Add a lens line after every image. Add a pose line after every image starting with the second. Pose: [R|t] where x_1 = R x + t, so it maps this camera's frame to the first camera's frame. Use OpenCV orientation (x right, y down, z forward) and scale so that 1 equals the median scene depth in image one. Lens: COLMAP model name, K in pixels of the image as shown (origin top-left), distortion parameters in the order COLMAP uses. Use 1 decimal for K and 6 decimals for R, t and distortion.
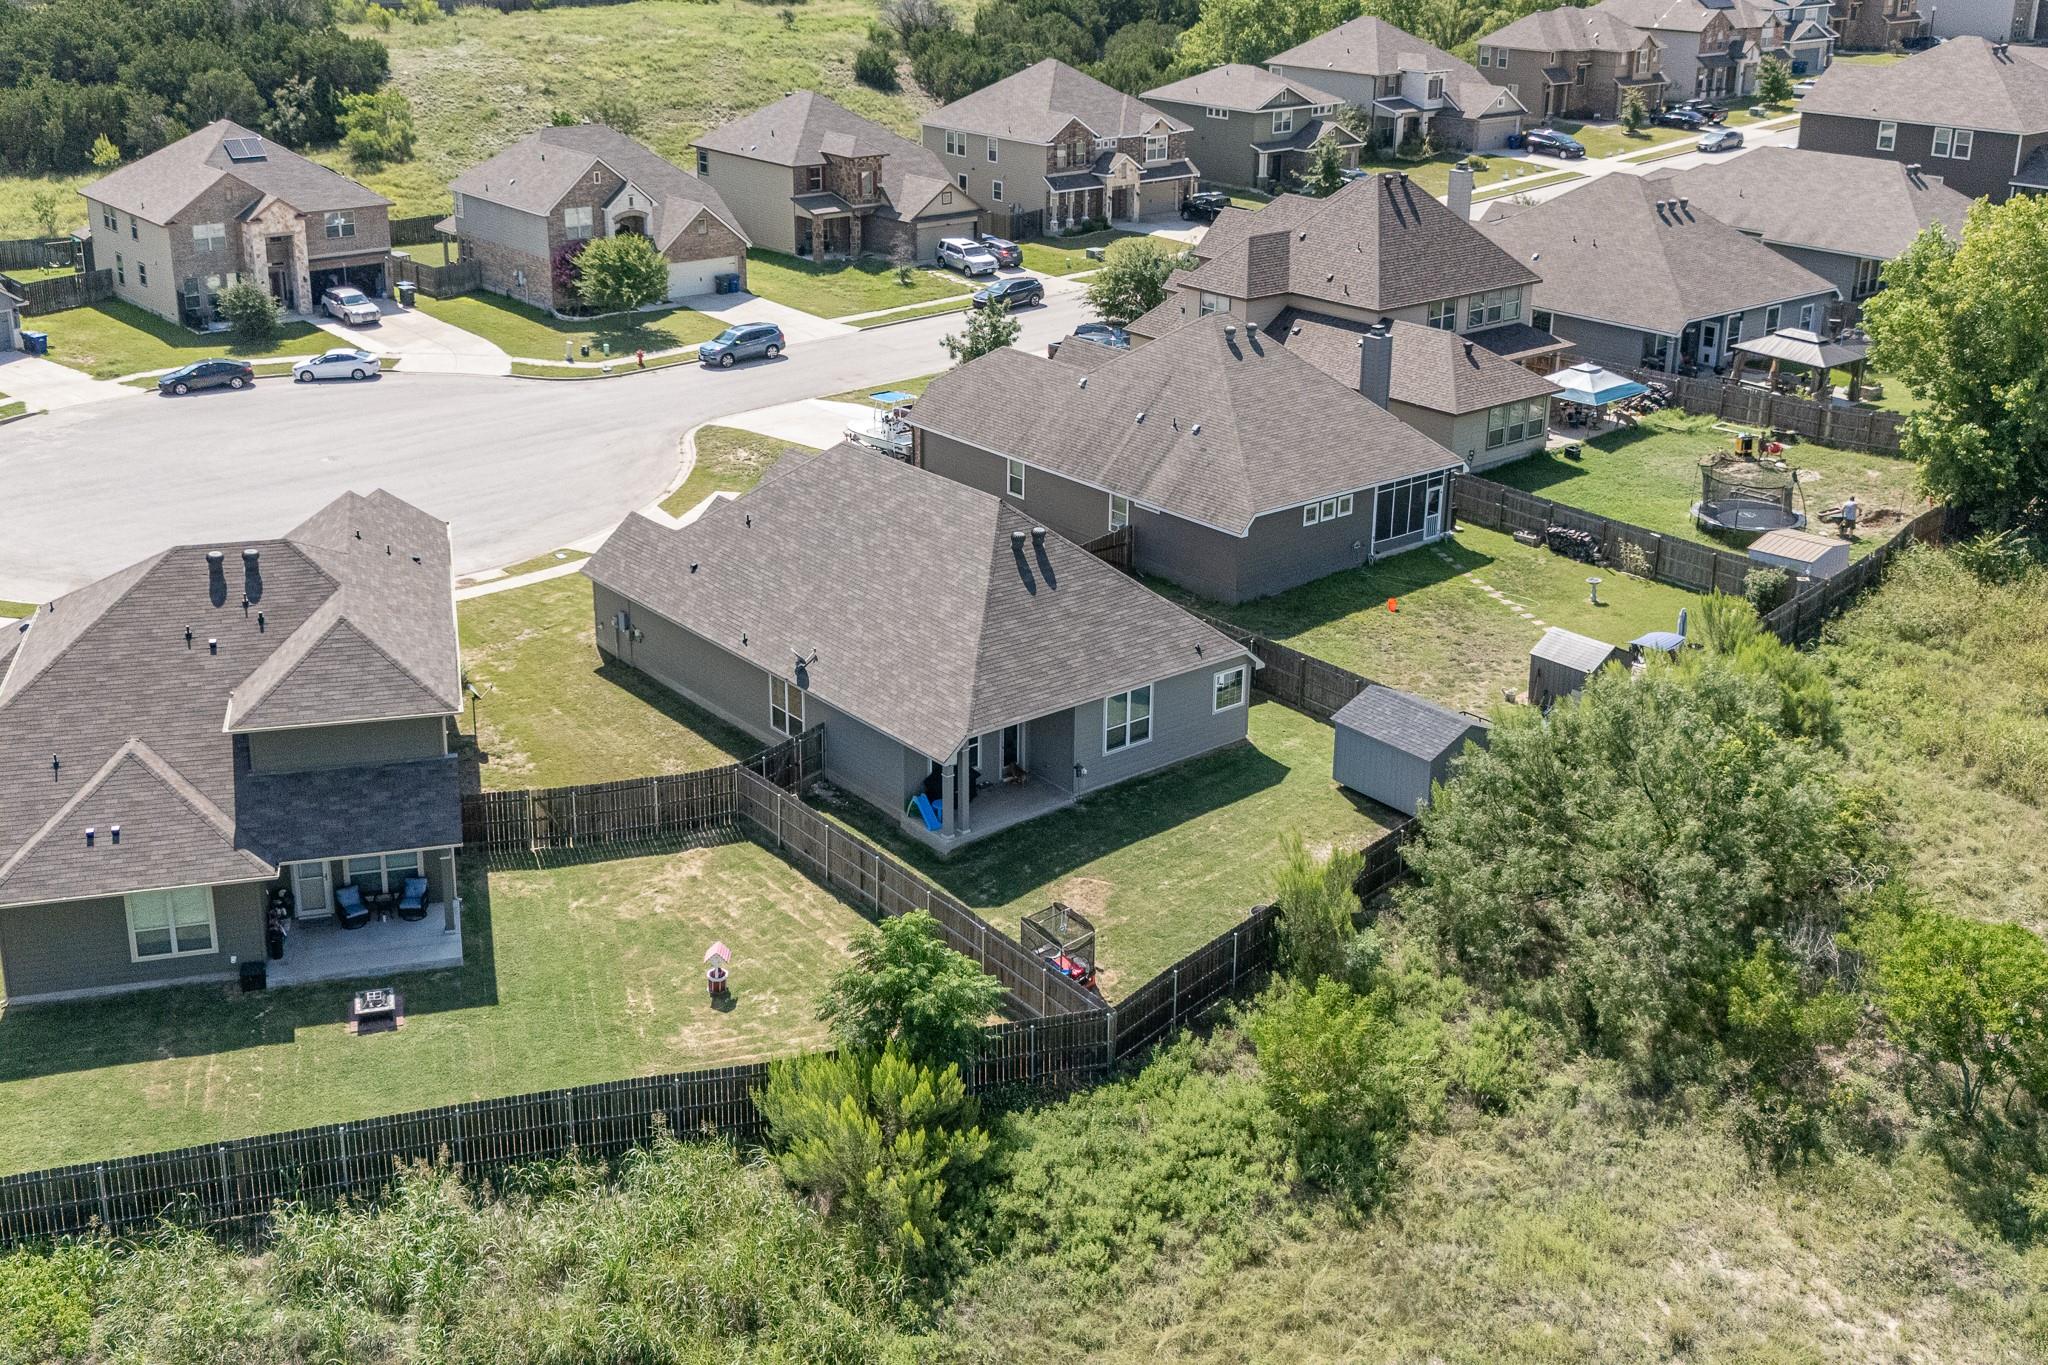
lens RADIAL K [[2034.0, 0, 1022.8], [0, 2034.0, 594.2], [0, 0, 1]] dist [0.104156, -0.202683]
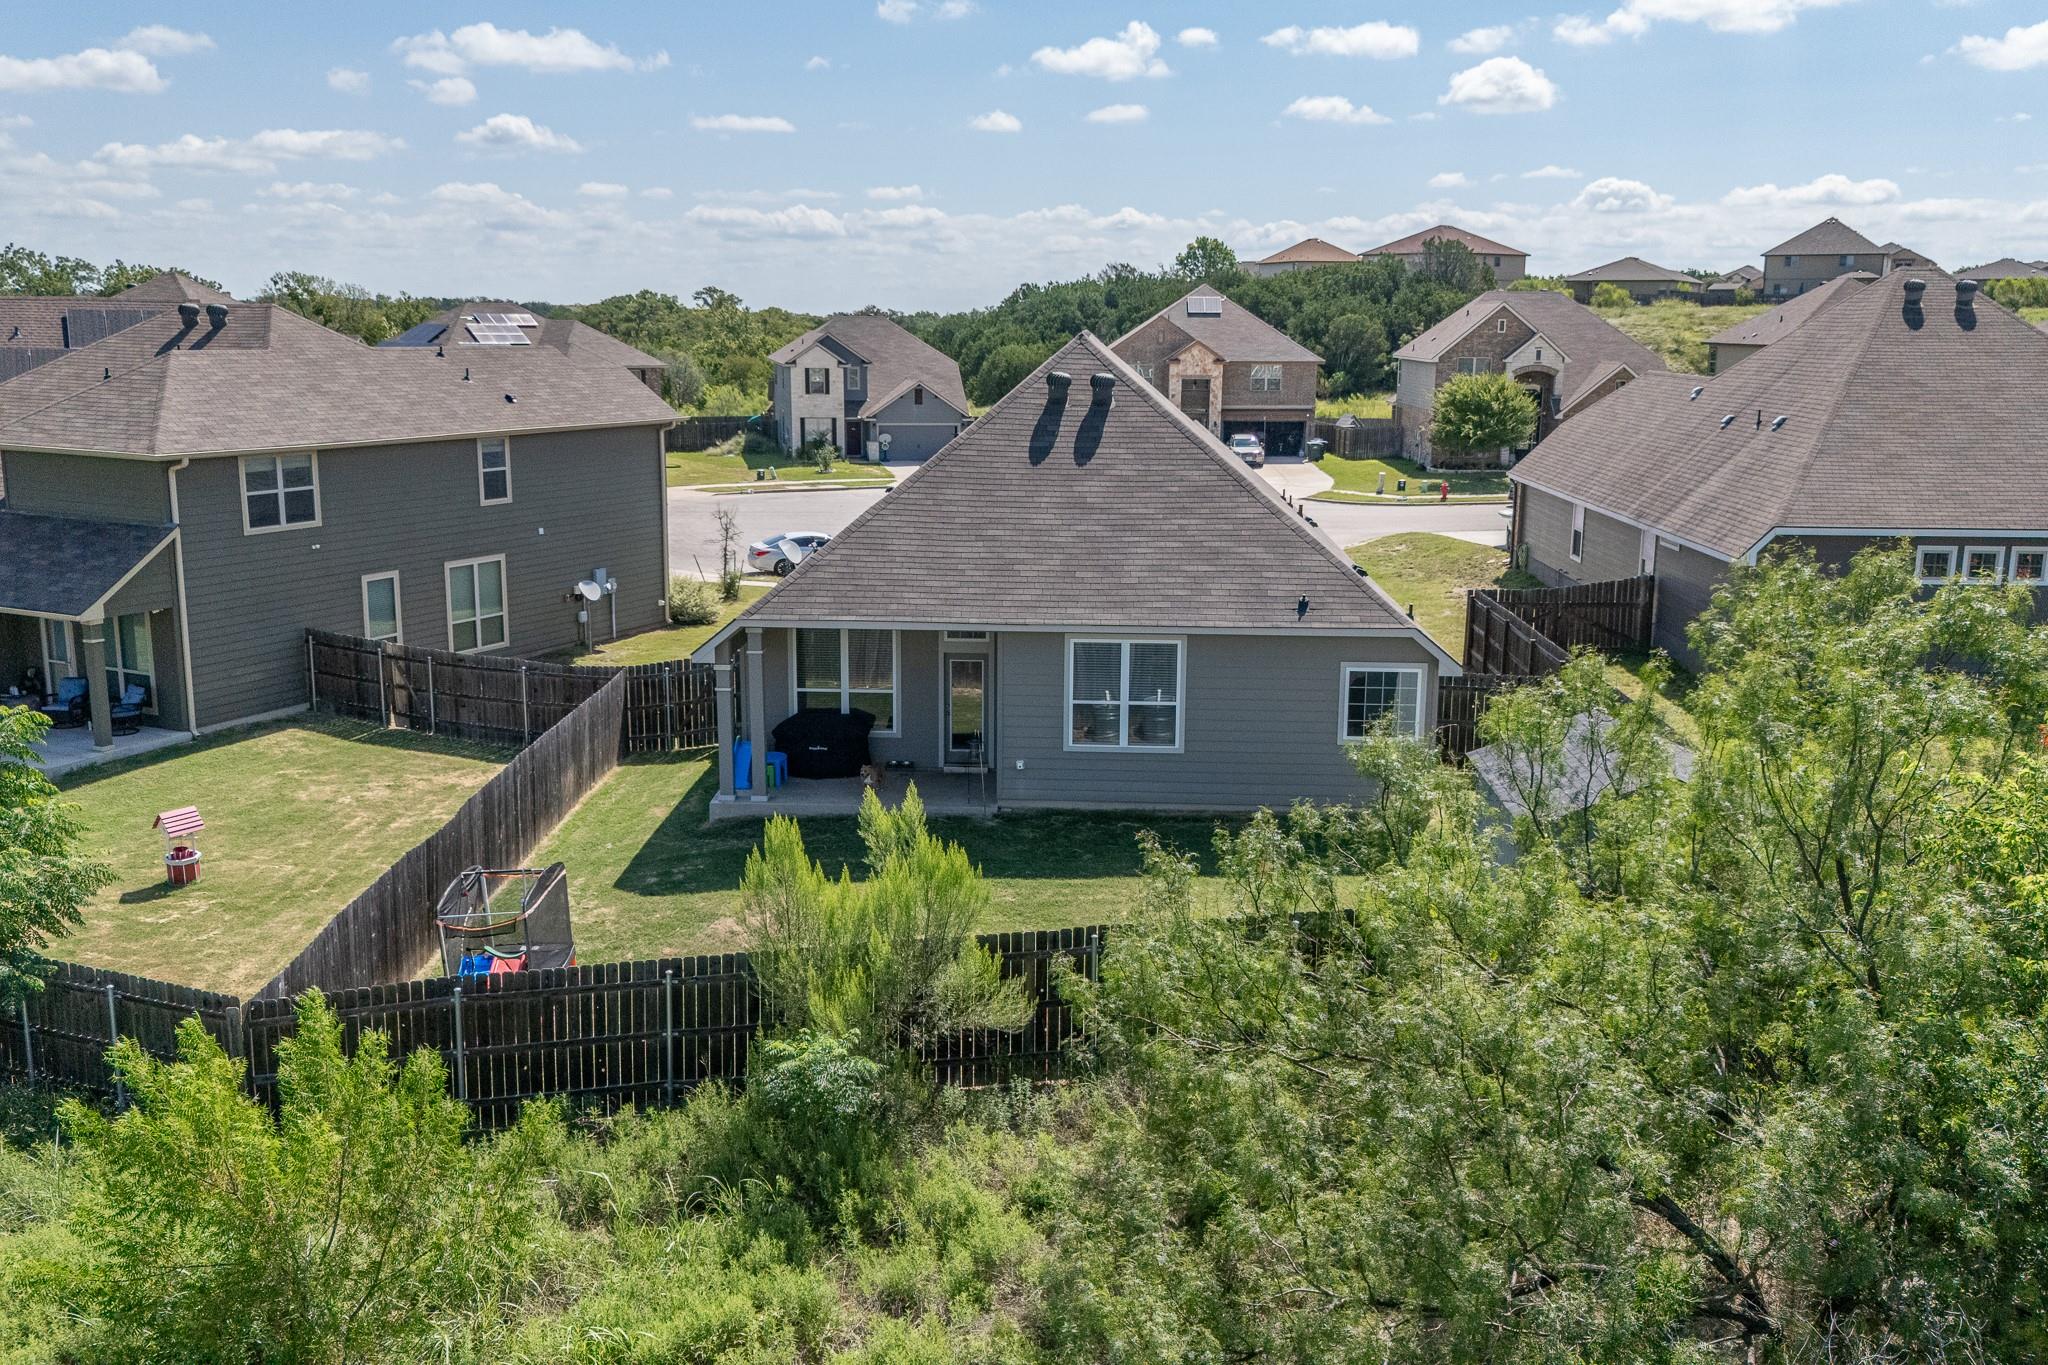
lens RADIAL K [[1752.2, 0, 1024.0], [0, 1752.2, 682.5], [0, 0, 1]] dist [0.035877, -0.010940]
pose [[0.745328, 0.130779, -0.653745, 0.186790], [-0.222975, 0.973003, -0.059566, 0.050342], [0.628305, 0.190165, 0.754367, 0.347600]]
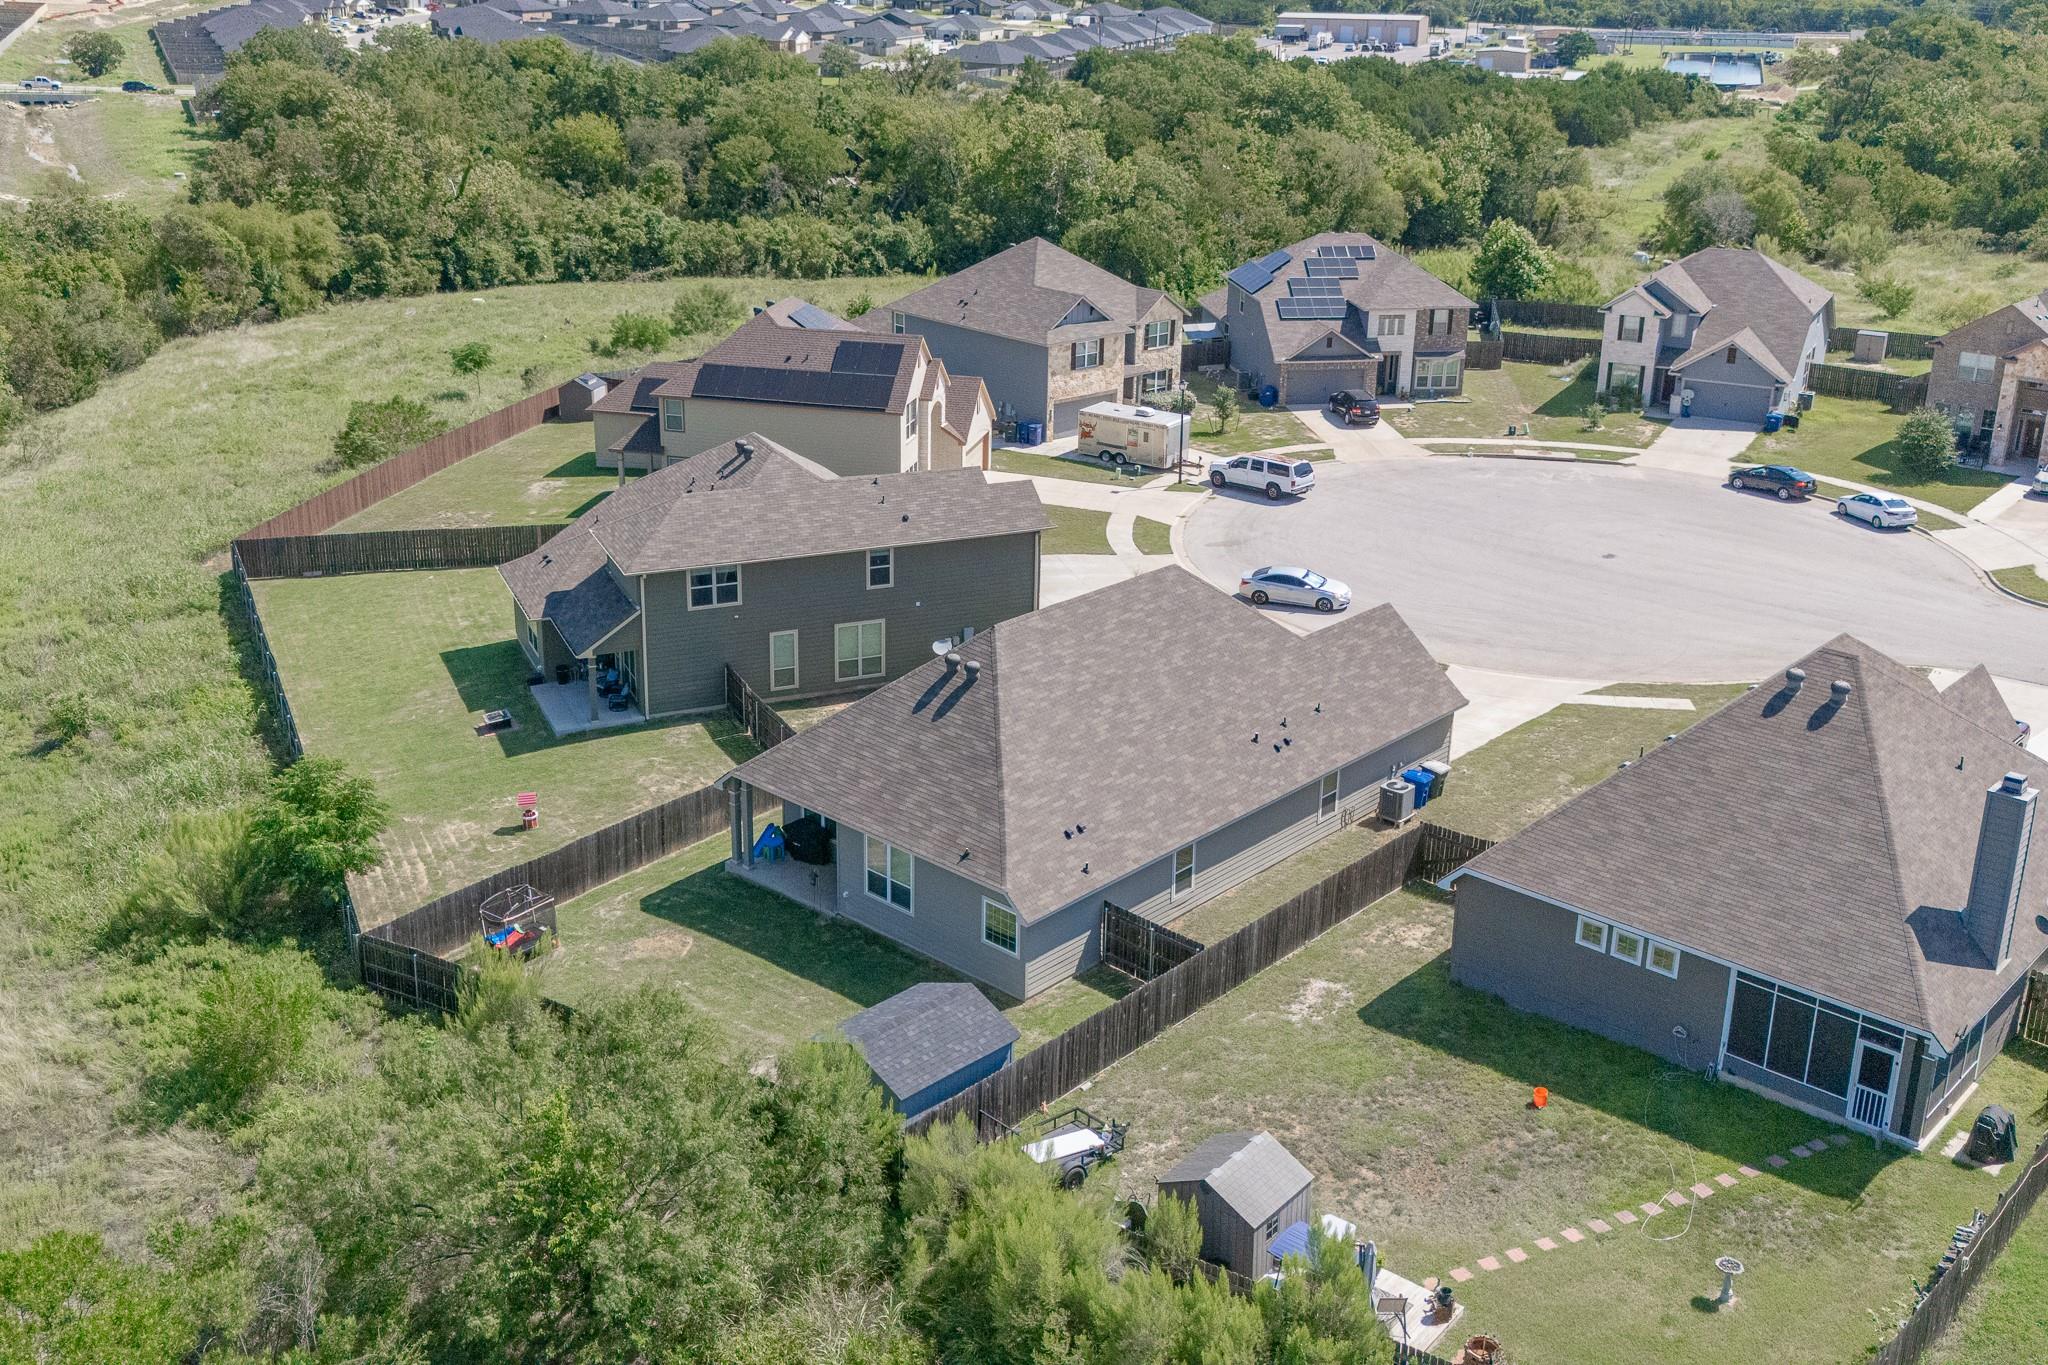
lens RADIAL K [[2033.8, 0, 1032.7], [0, 2033.8, 525.9], [0, 0, 1]] dist [0.089326, -0.138855]
pose [[0.156172, 0.271351, -0.949726, 0.500980], [-0.347642, 0.915101, 0.204292, -0.164692], [0.924530, 0.298260, 0.237246, 0.438213]]
